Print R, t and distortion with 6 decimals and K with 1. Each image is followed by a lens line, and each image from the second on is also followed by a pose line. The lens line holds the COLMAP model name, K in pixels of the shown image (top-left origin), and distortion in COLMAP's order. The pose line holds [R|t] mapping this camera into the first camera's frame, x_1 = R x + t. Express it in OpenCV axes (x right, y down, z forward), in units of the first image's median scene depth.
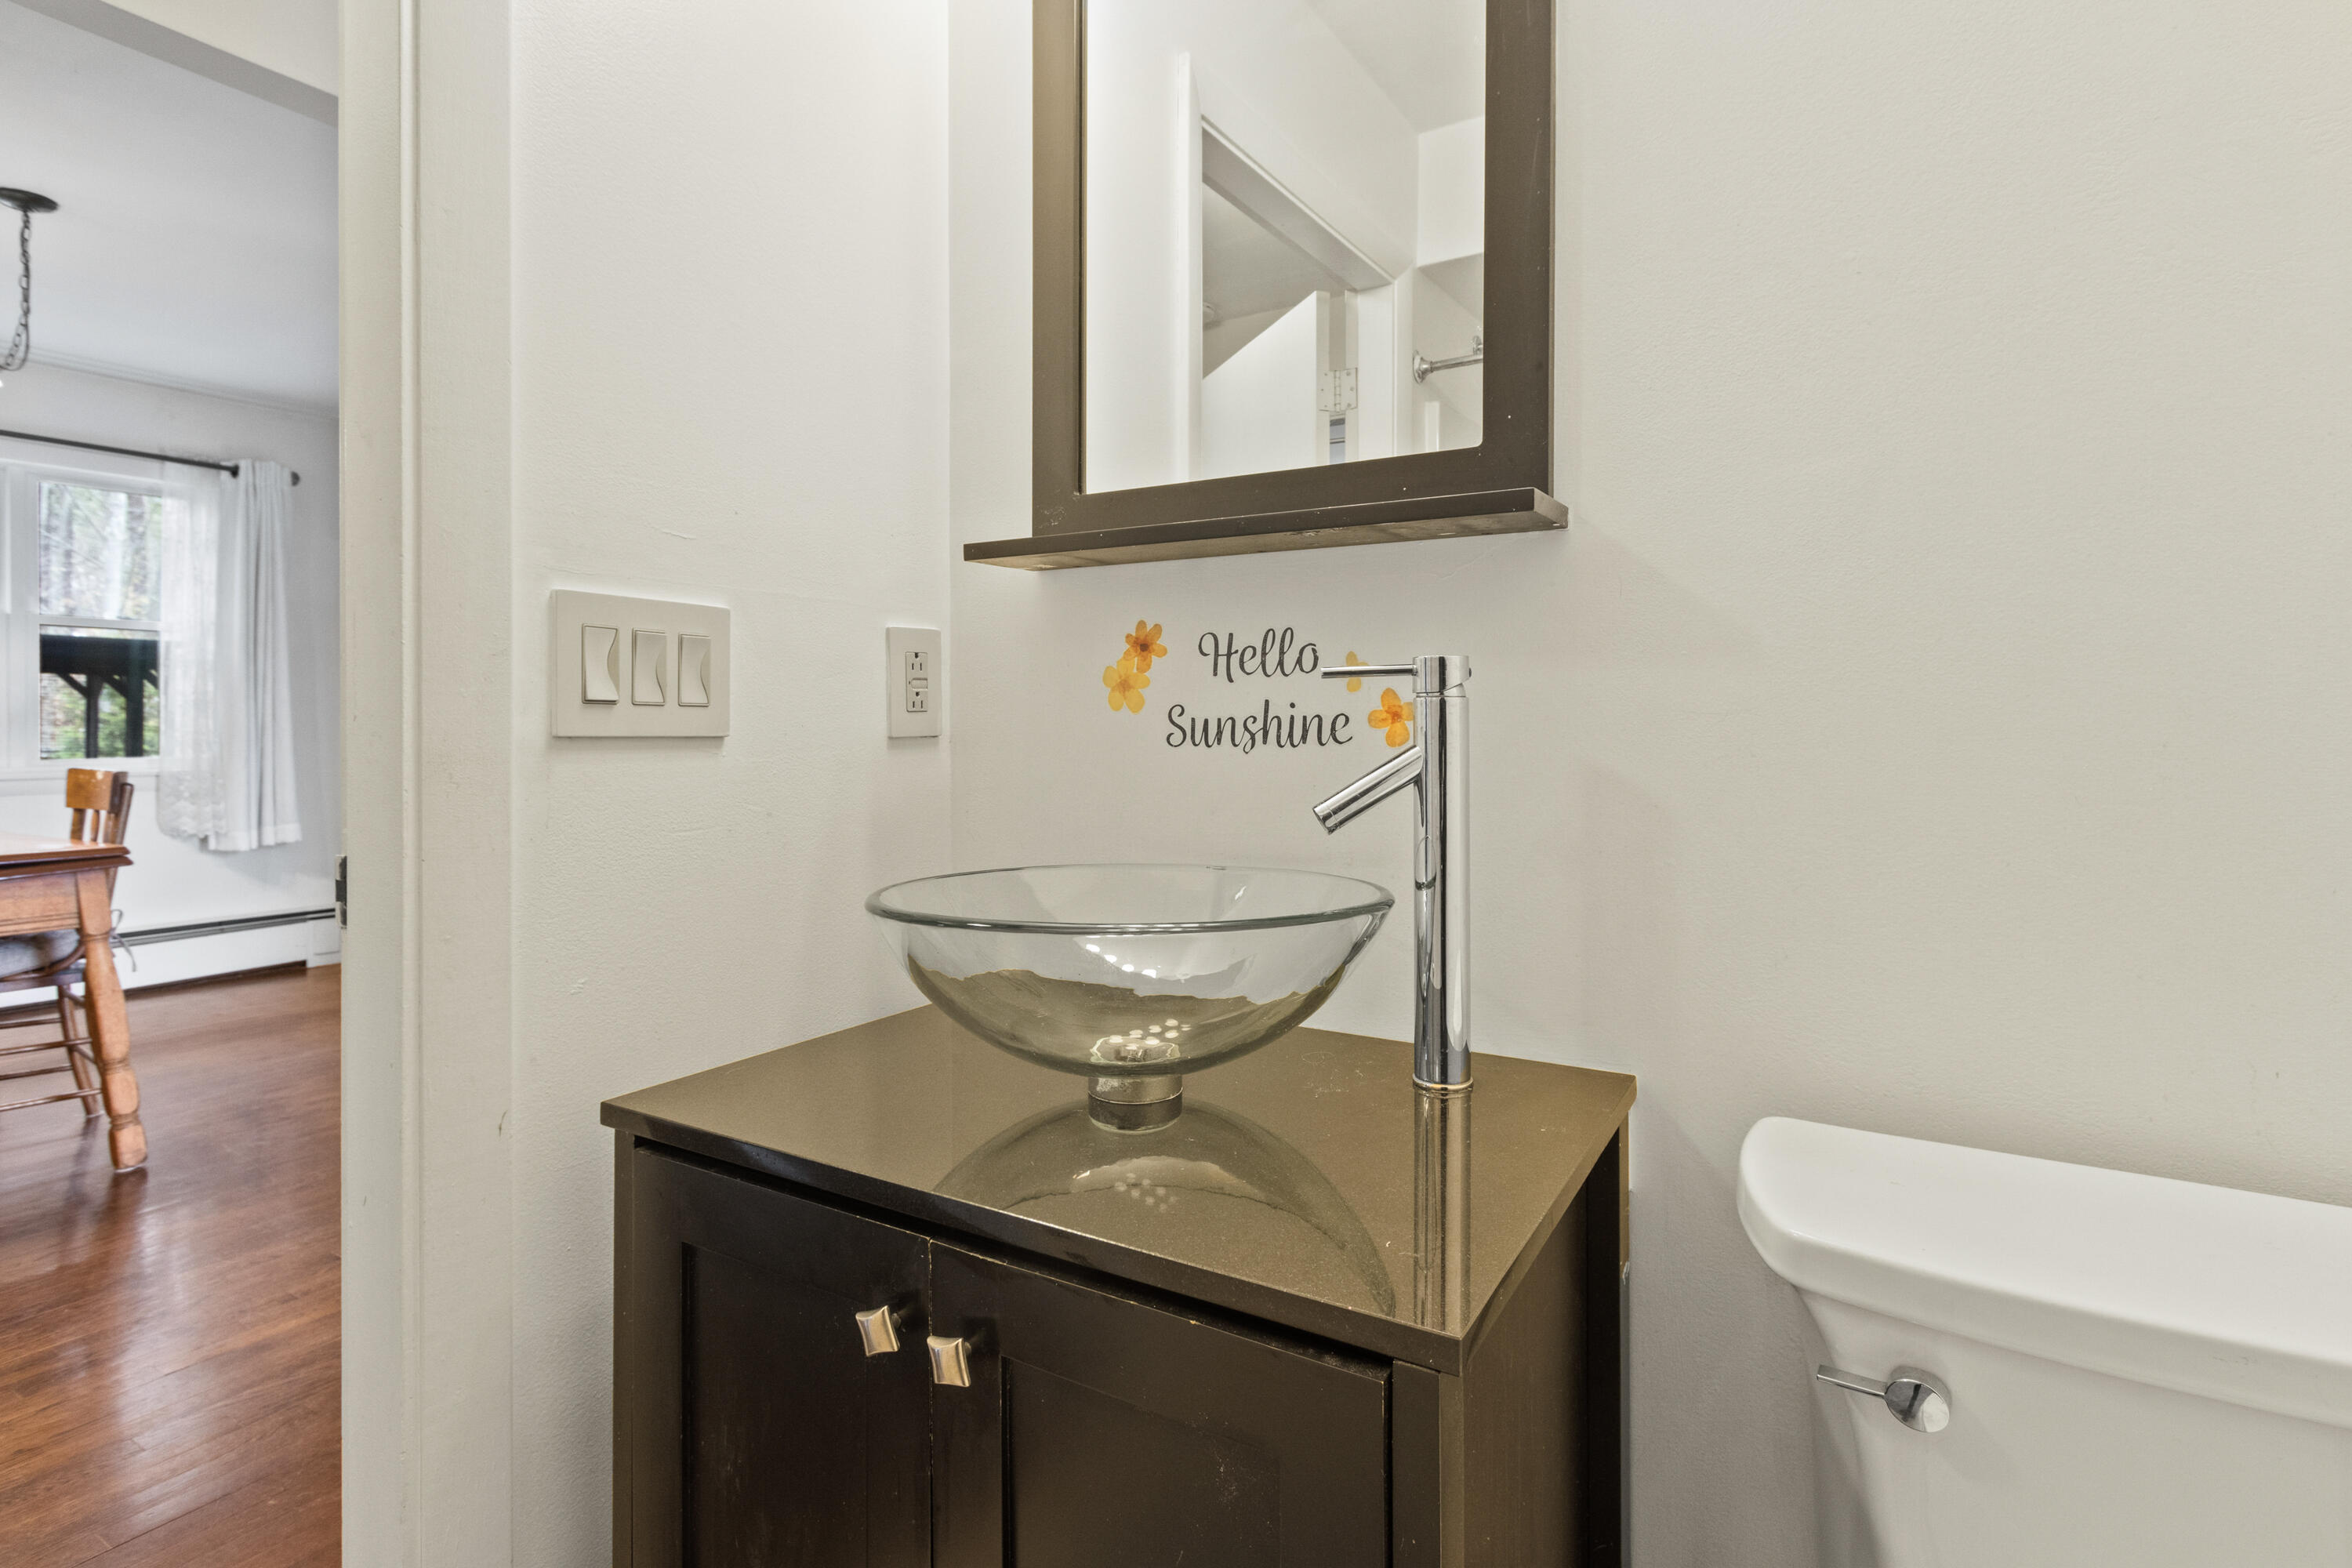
lens RADIAL K [[1192.3, 0, 1199.1], [0, 1192.3, 714.0], [0, 0, 1]] dist [0.001152, 0.001113]
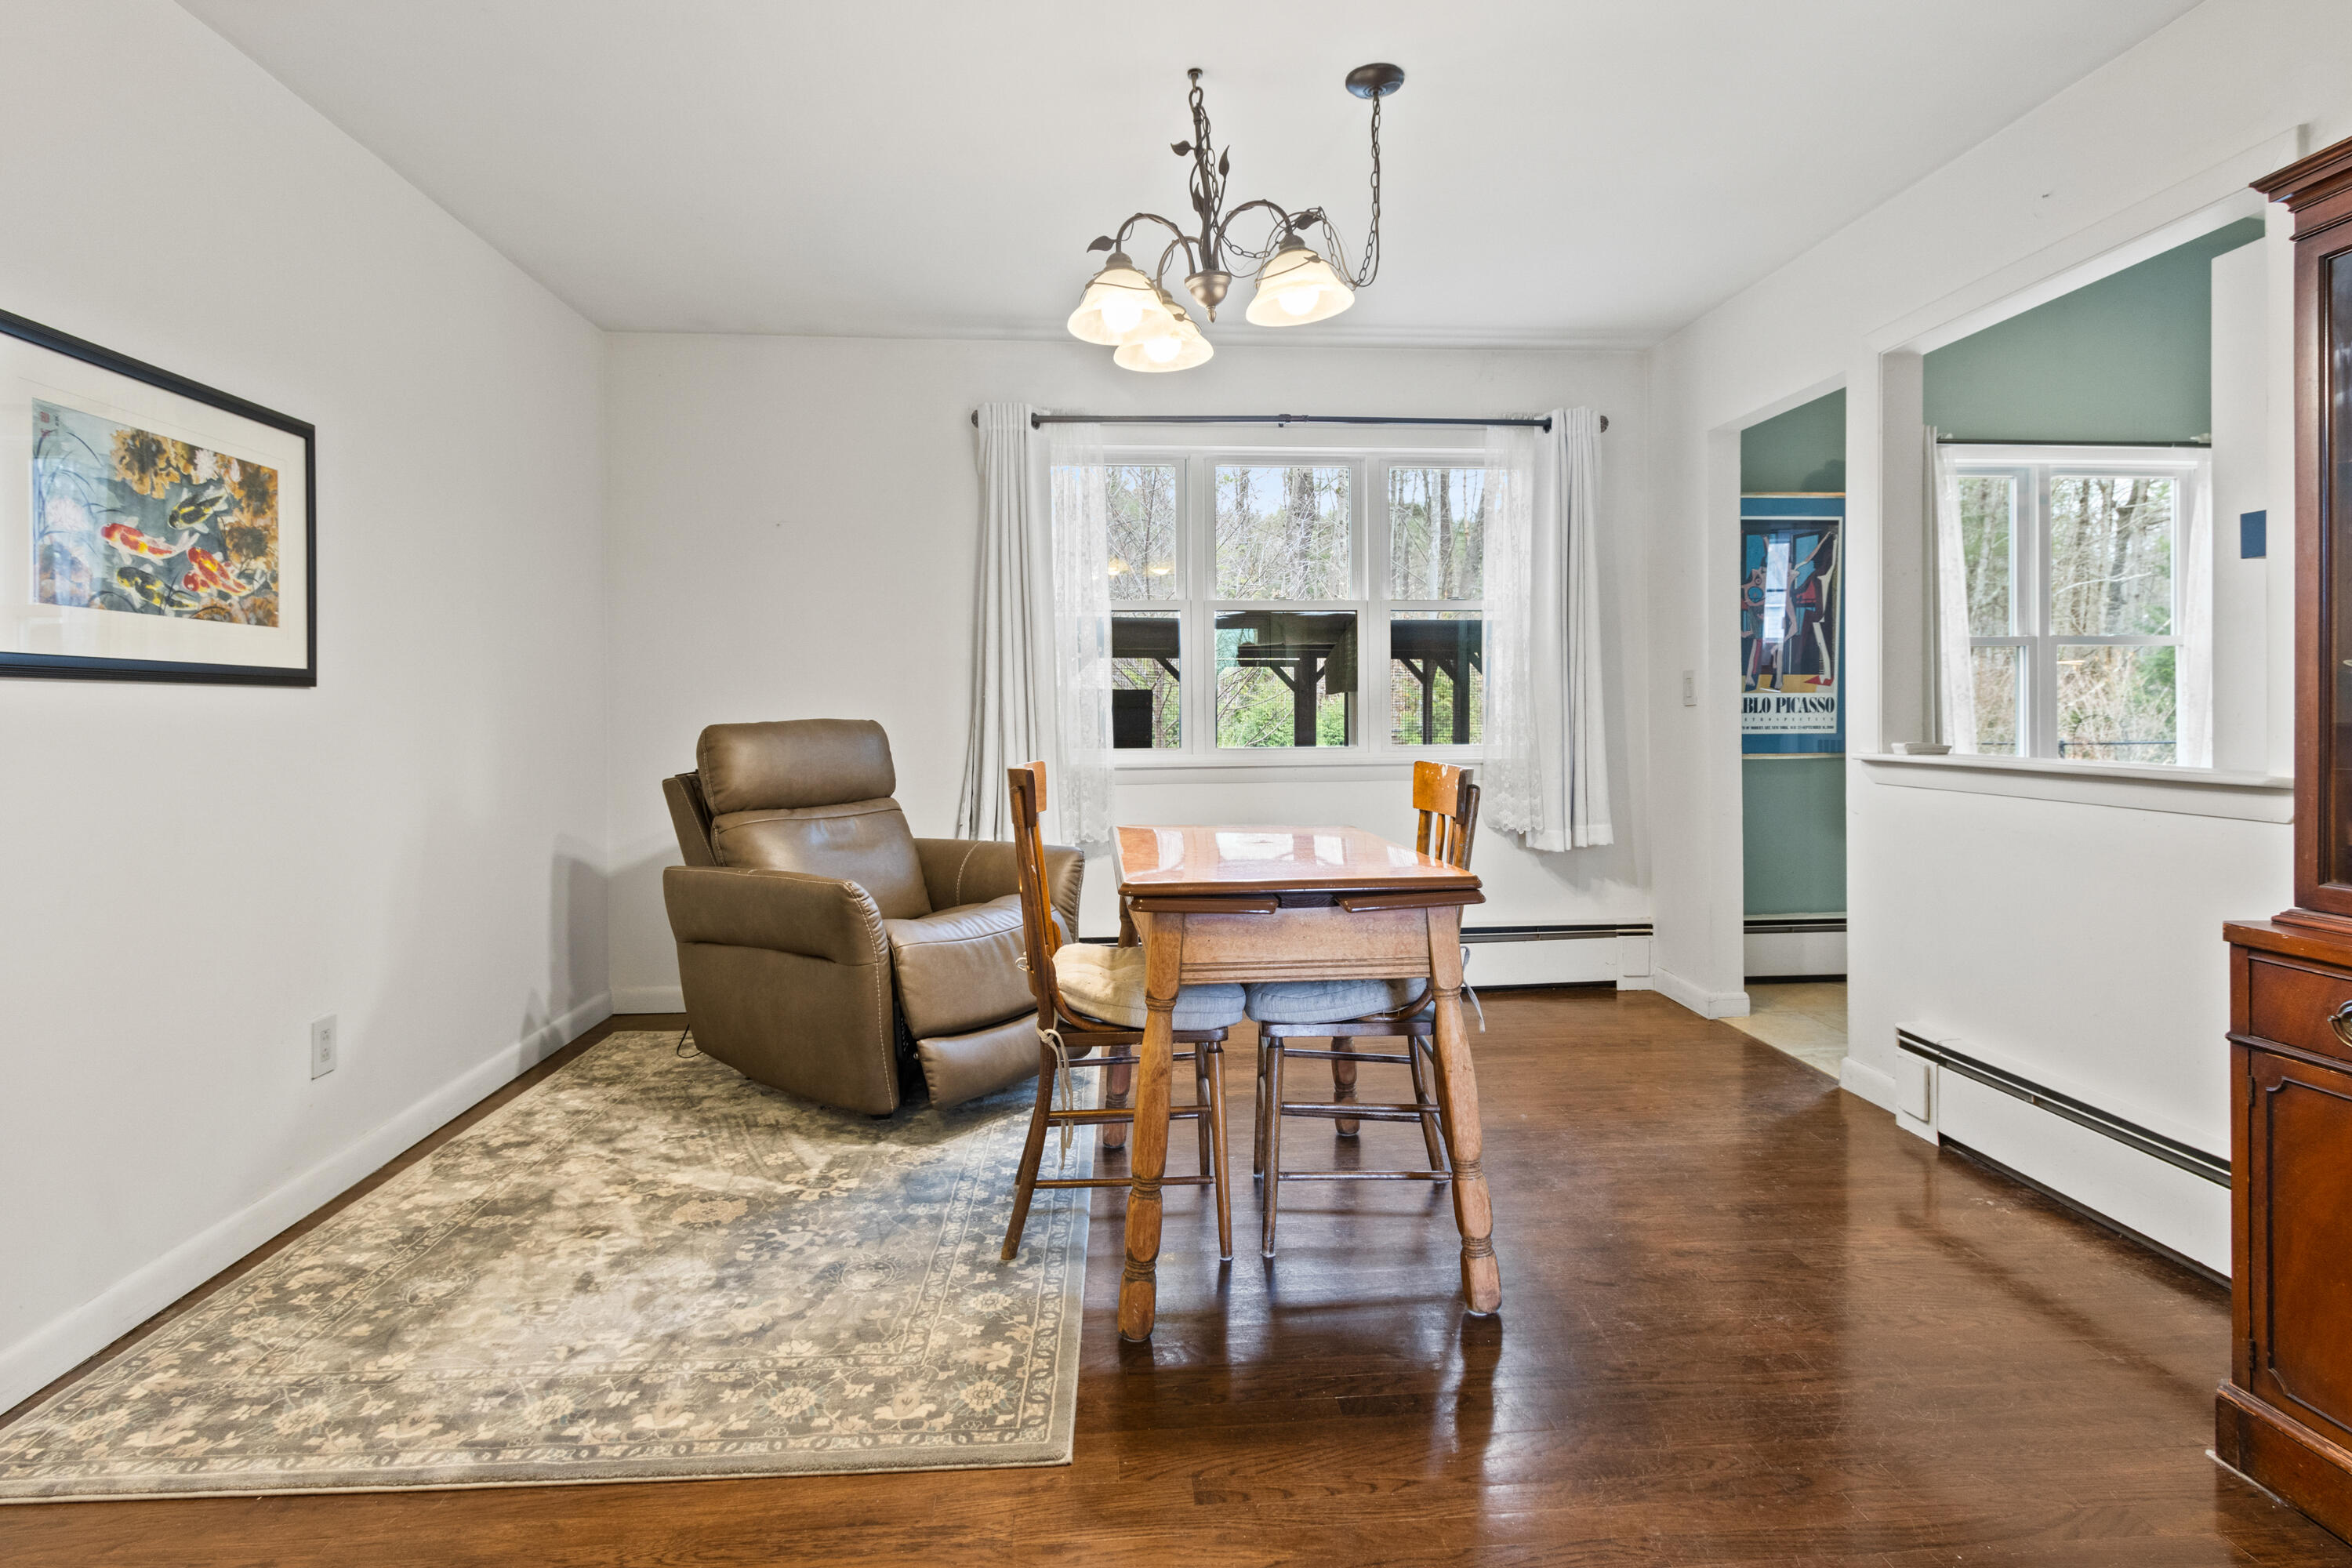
lens RADIAL K [[1192.3, 0, 1199.1], [0, 1192.3, 714.0], [0, 0, 1]] dist [0.001152, 0.001113]
pose [[0.598367, 0.003389, -0.801215, -0.363033], [0.006725, 0.999935, 0.009252, 0.003316], [0.801194, -0.010925, 0.598305, 0.373895]]
